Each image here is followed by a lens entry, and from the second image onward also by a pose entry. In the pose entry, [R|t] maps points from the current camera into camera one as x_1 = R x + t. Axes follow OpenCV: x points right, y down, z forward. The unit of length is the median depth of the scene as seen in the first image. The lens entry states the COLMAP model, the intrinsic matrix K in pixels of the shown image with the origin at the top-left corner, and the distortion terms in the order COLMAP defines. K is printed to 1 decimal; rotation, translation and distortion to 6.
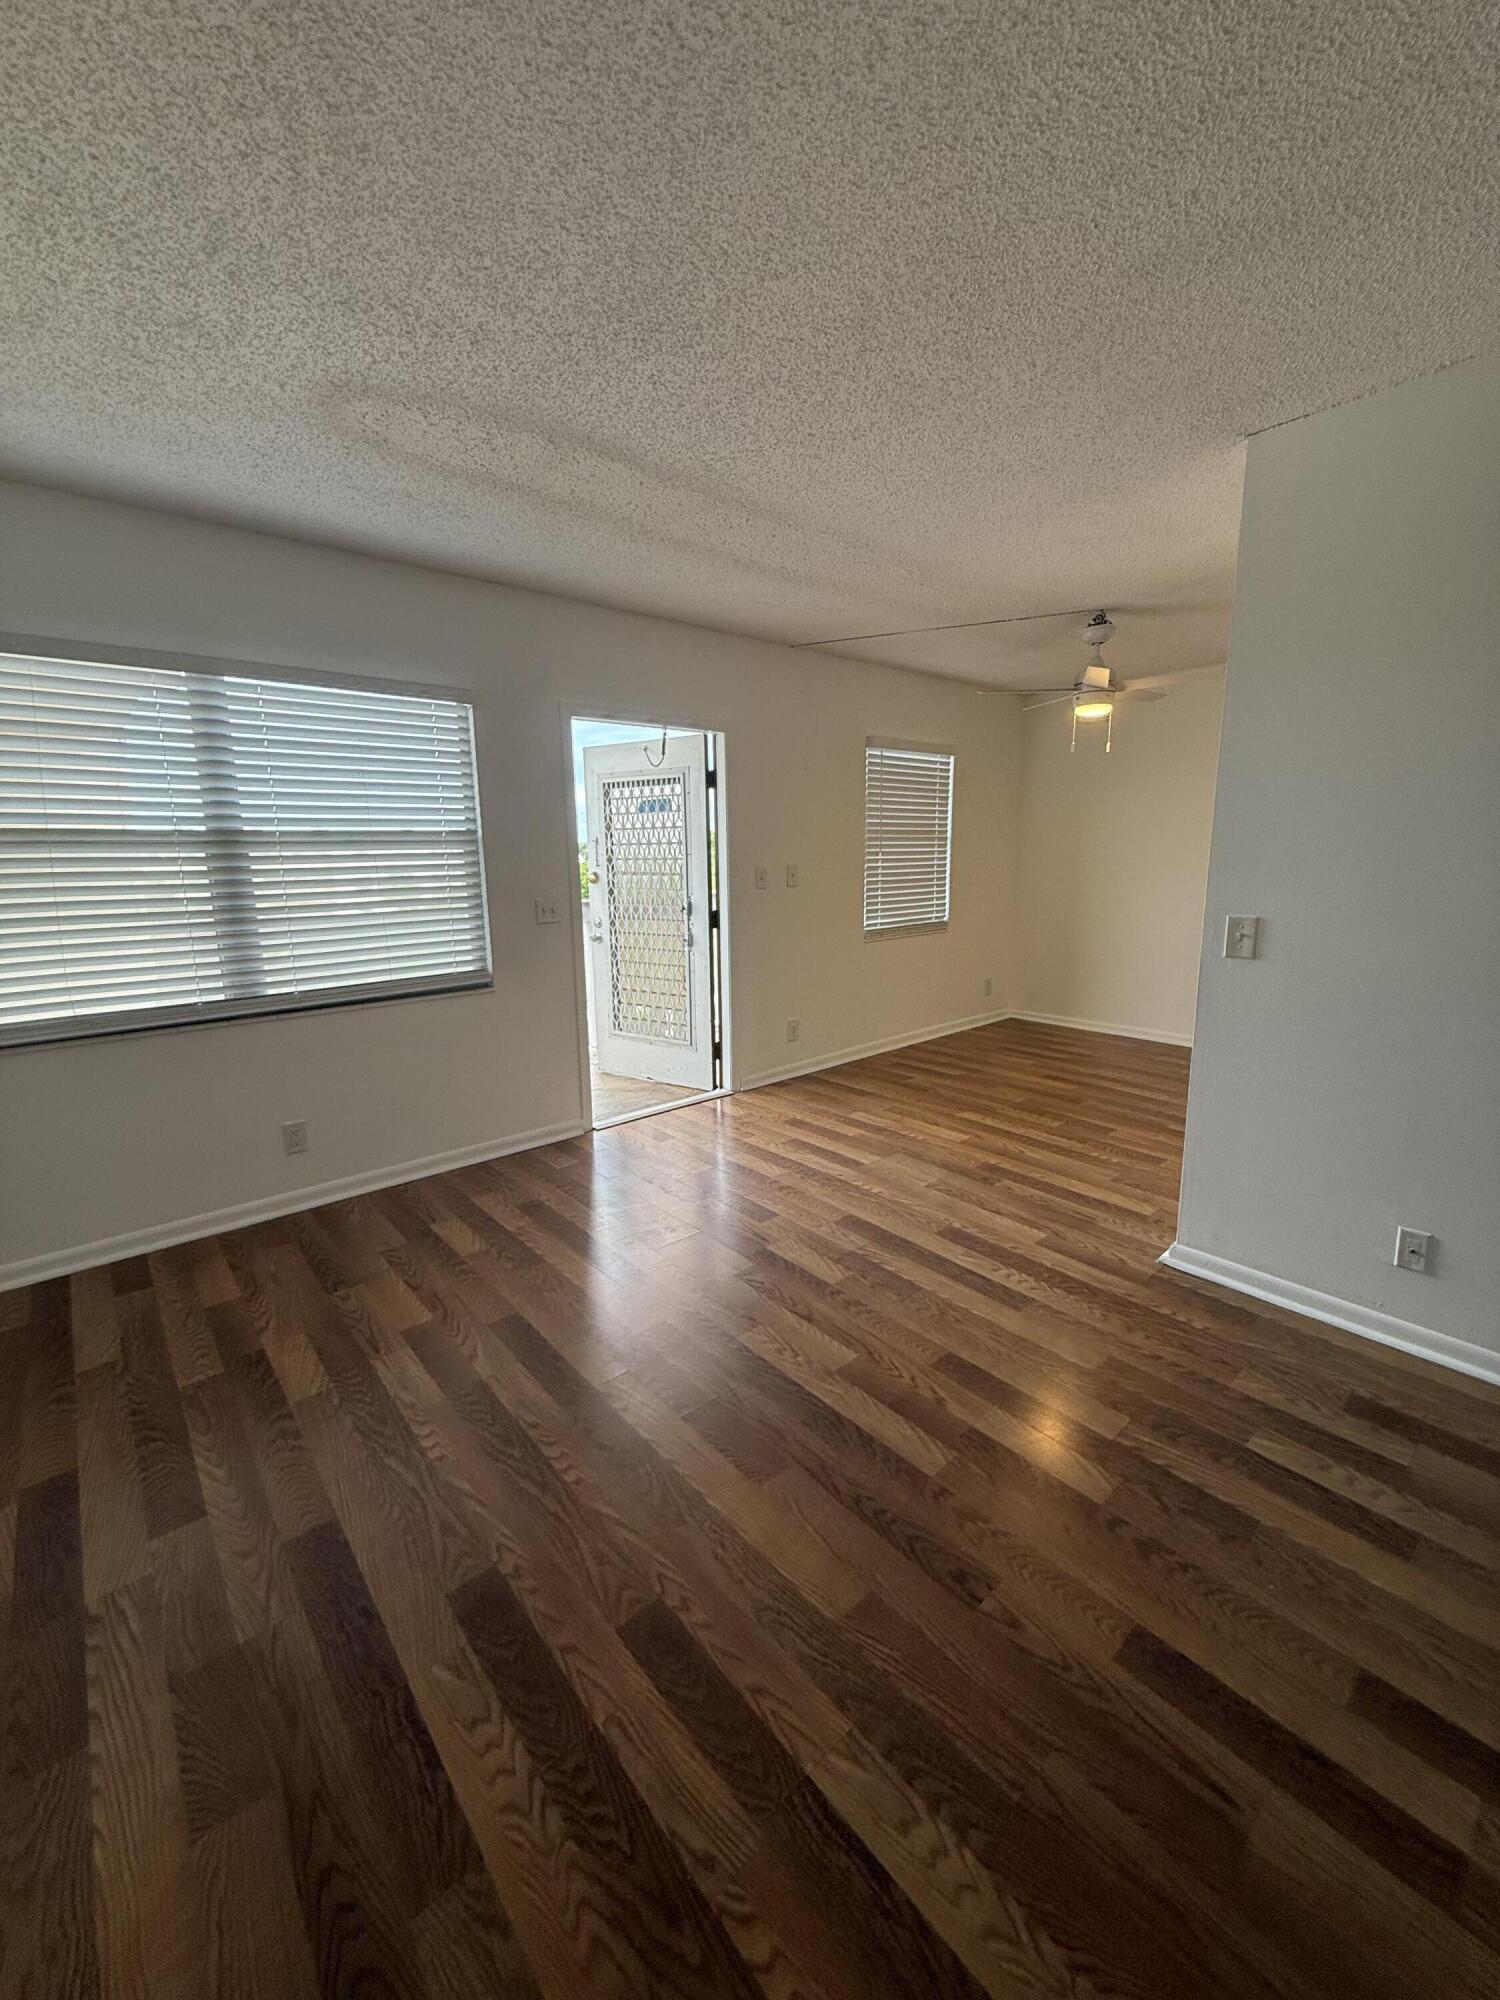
lens RADIAL K [[793.7, 0, 748.0], [0, 793.7, 999.4], [0, 0, 1]] dist [0.000010, 0.000351]
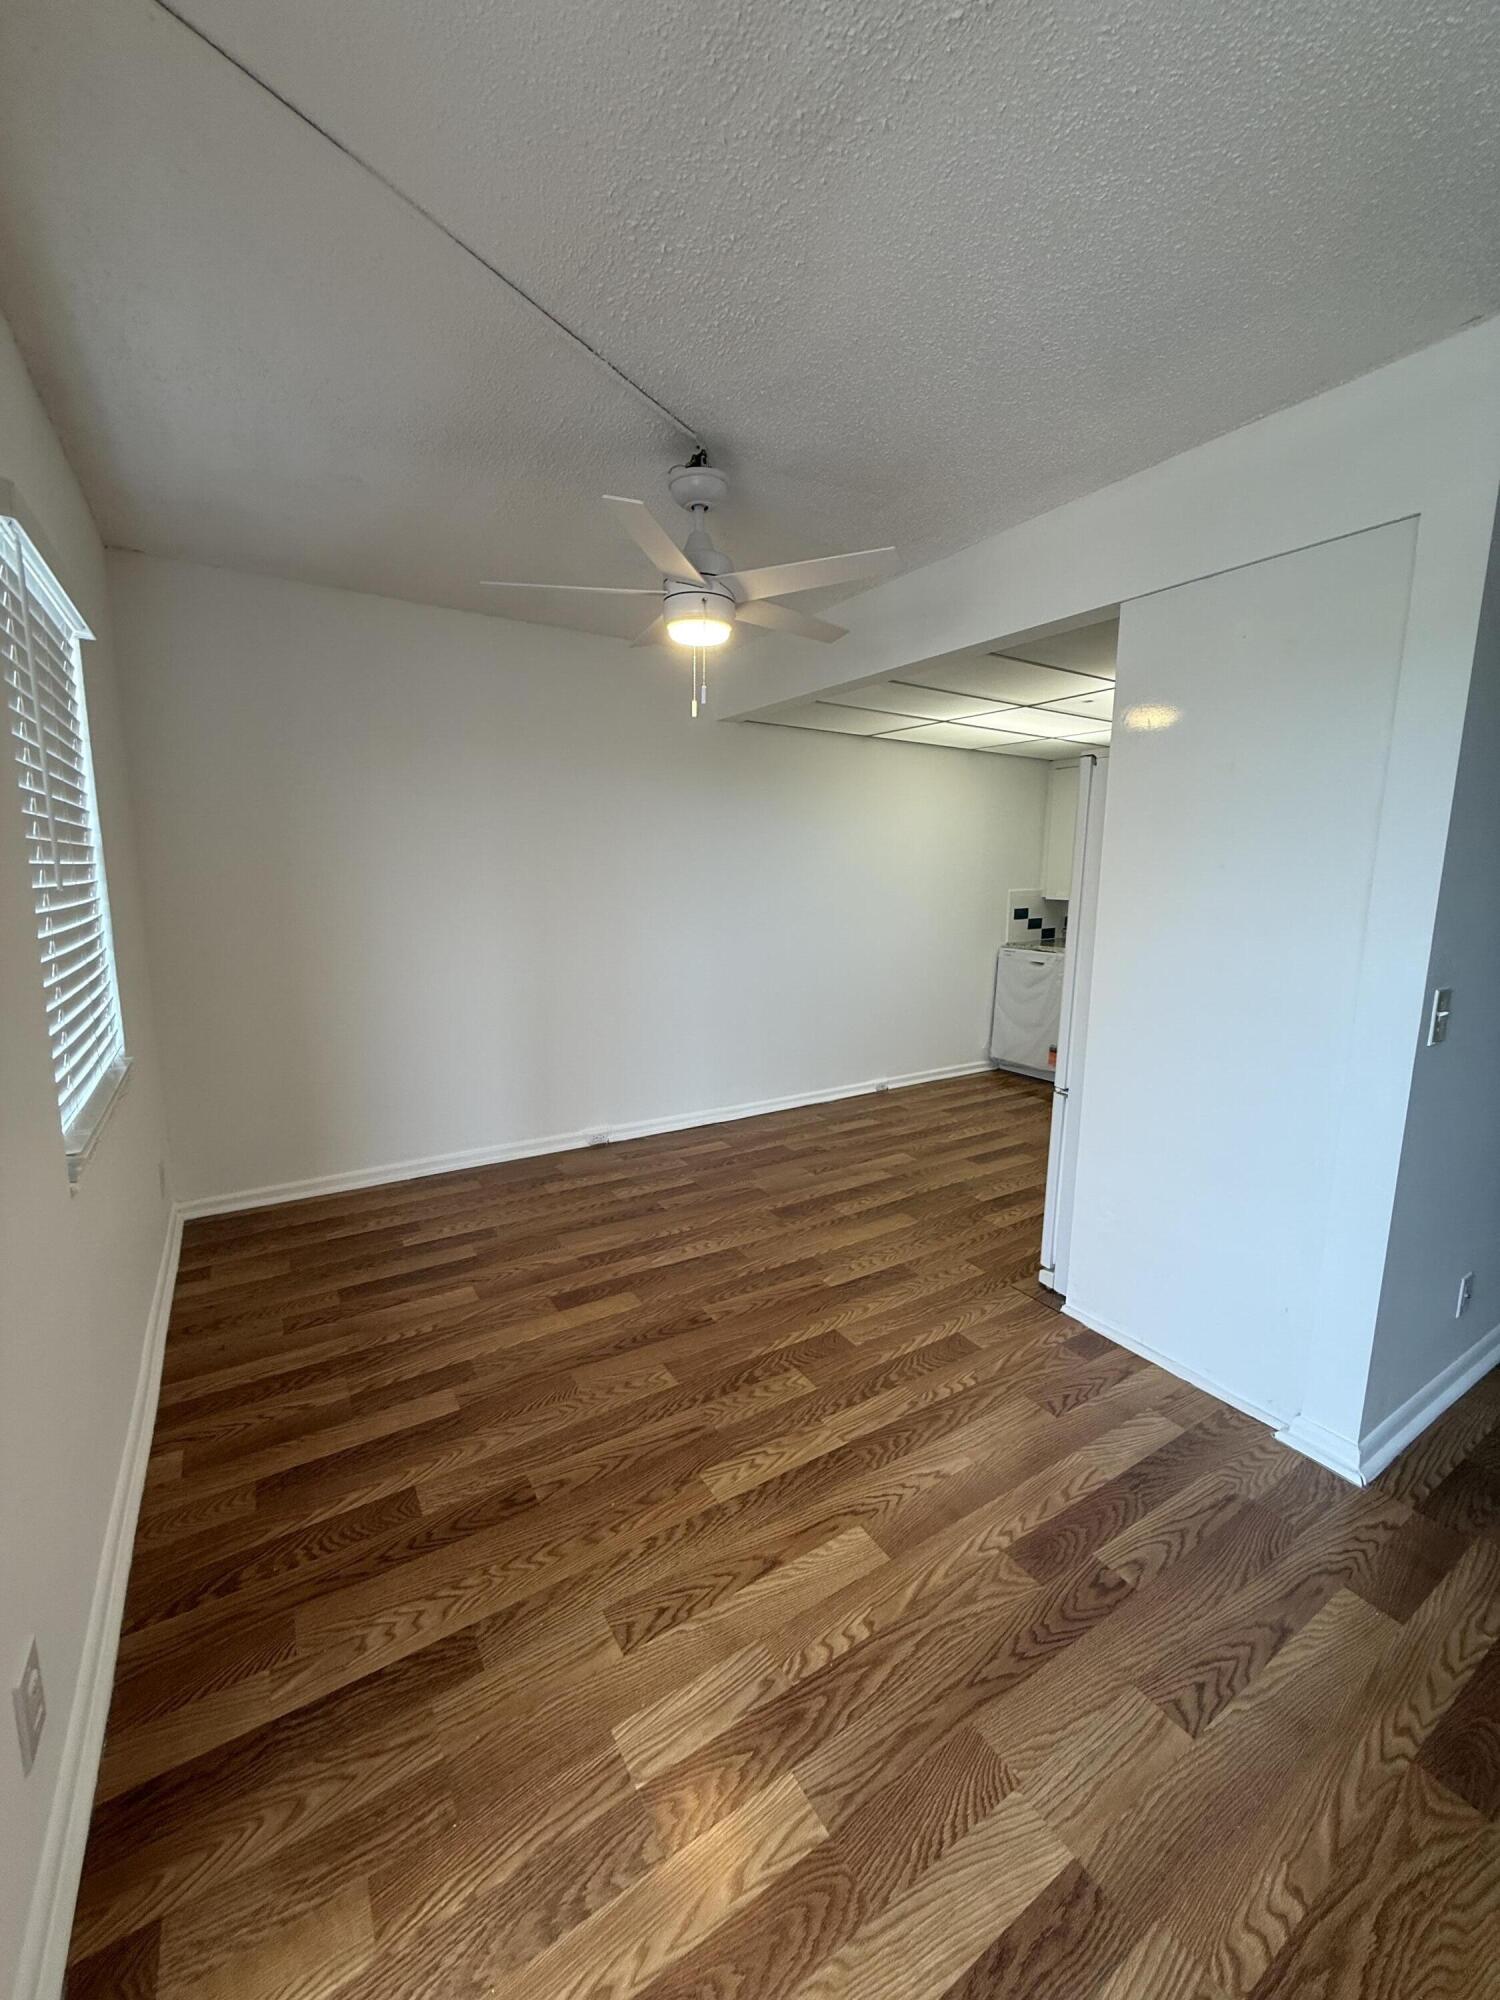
lens RADIAL K [[793.7, 0, 752.7], [0, 793.7, 986.4], [0, 0, 1]] dist [0.000010, 0.000351]
pose [[0.144728, -0.122141, 0.981904, -0.109063], [0.167042, 0.981125, 0.097423, -0.148067], [-0.975270, 0.149919, 0.162399, 0.772922]]
